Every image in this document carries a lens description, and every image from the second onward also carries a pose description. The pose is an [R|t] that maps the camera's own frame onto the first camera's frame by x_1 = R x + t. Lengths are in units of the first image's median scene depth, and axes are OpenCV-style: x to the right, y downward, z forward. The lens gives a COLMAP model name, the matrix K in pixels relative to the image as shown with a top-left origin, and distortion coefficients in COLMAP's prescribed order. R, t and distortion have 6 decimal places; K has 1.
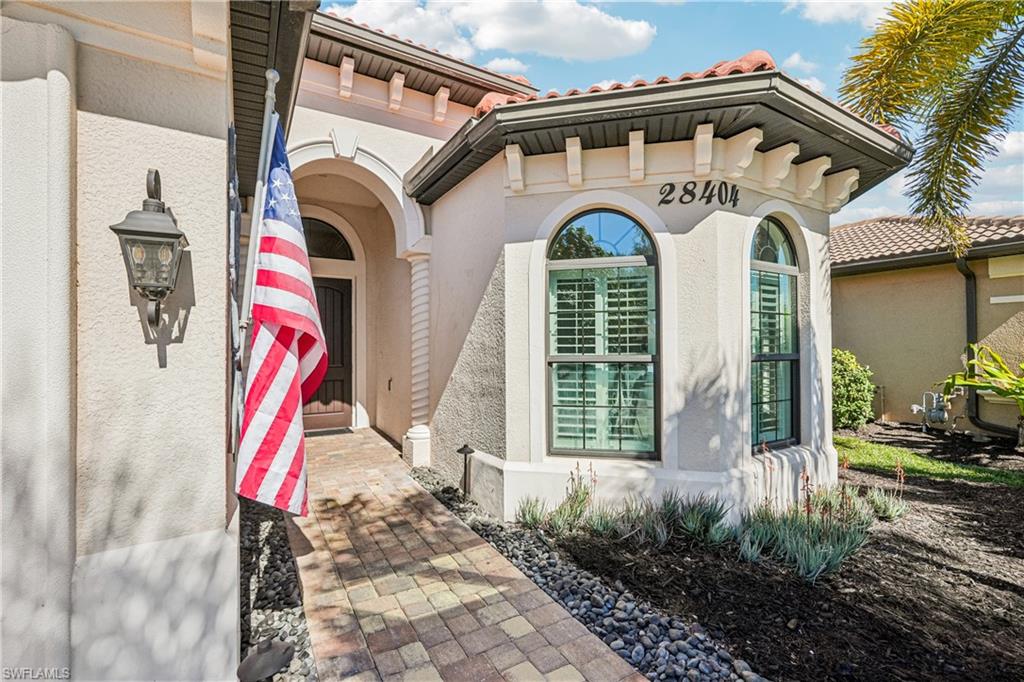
lens RADIAL K [[455.5, 0, 516.6], [0, 455.5, 349.7], [0, 0, 1]] dist [-0.002613, -0.000062]
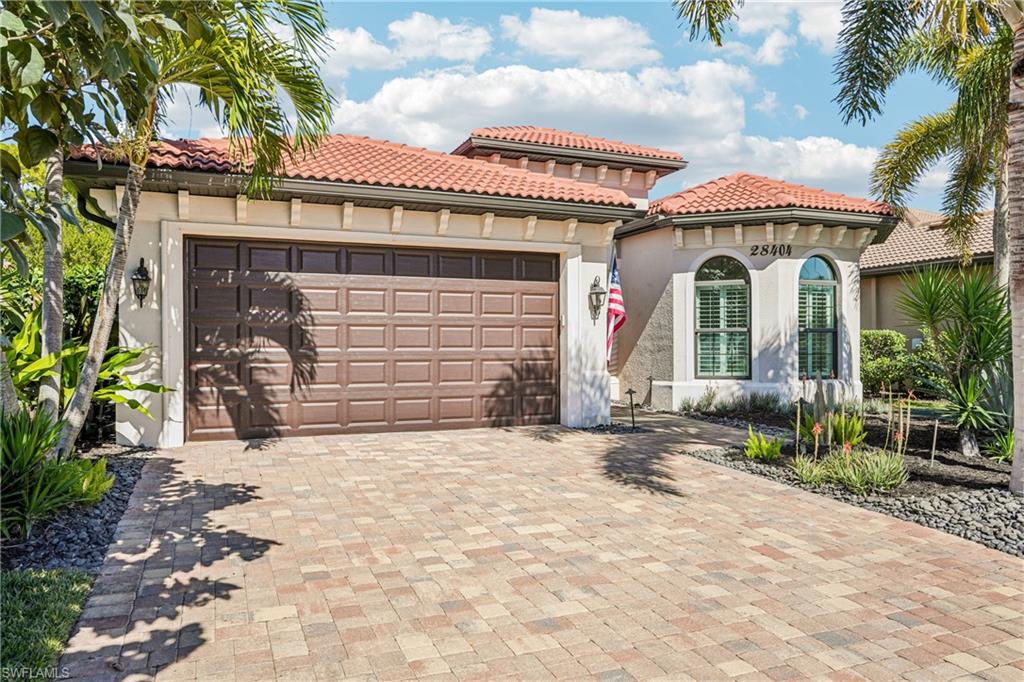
lens RADIAL K [[733.8, 0, 515.2], [0, 733.8, 360.9], [0, 0, 1]] dist [0.000479, 0.003837]
pose [[0.989071, 0.002986, -0.147409, -0.237086], [-0.001519, 0.999948, 0.010064, 0.121288], [0.147431, -0.009731, 0.989024, -2.299509]]
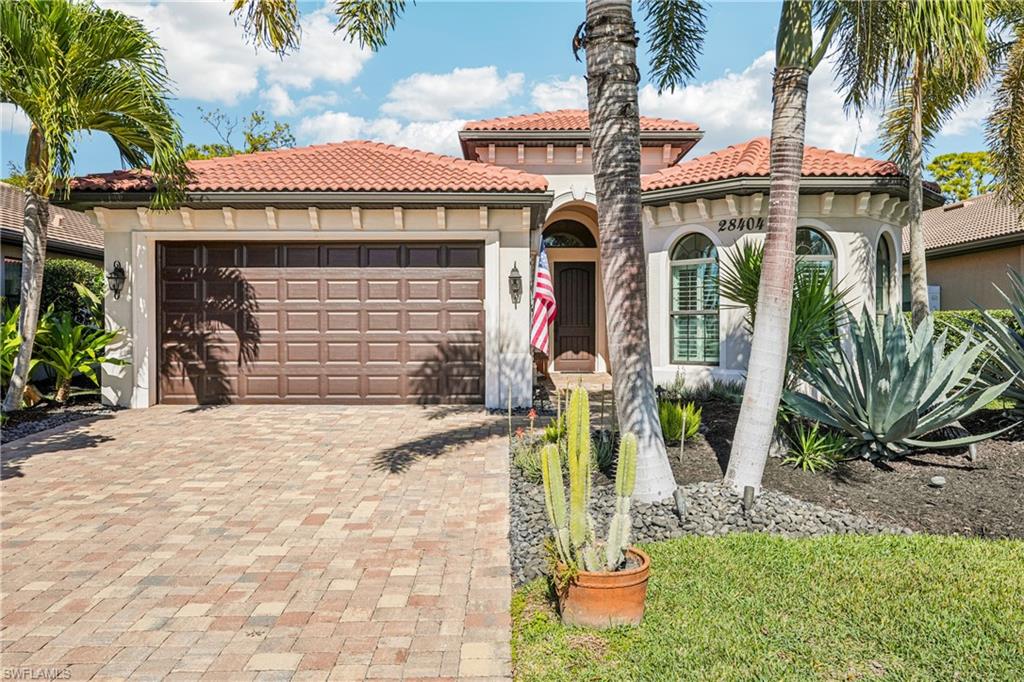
lens RADIAL K [[745.5, 0, 512.0], [0, 745.5, 341.0], [0, 0, 1]] dist [0.001167, -0.000777]
pose [[0.856316, 0.011180, -0.516330, 1.106450], [-0.006648, 0.999921, 0.010625, 0.107993], [0.516409, -0.005666, 0.856324, -1.988251]]
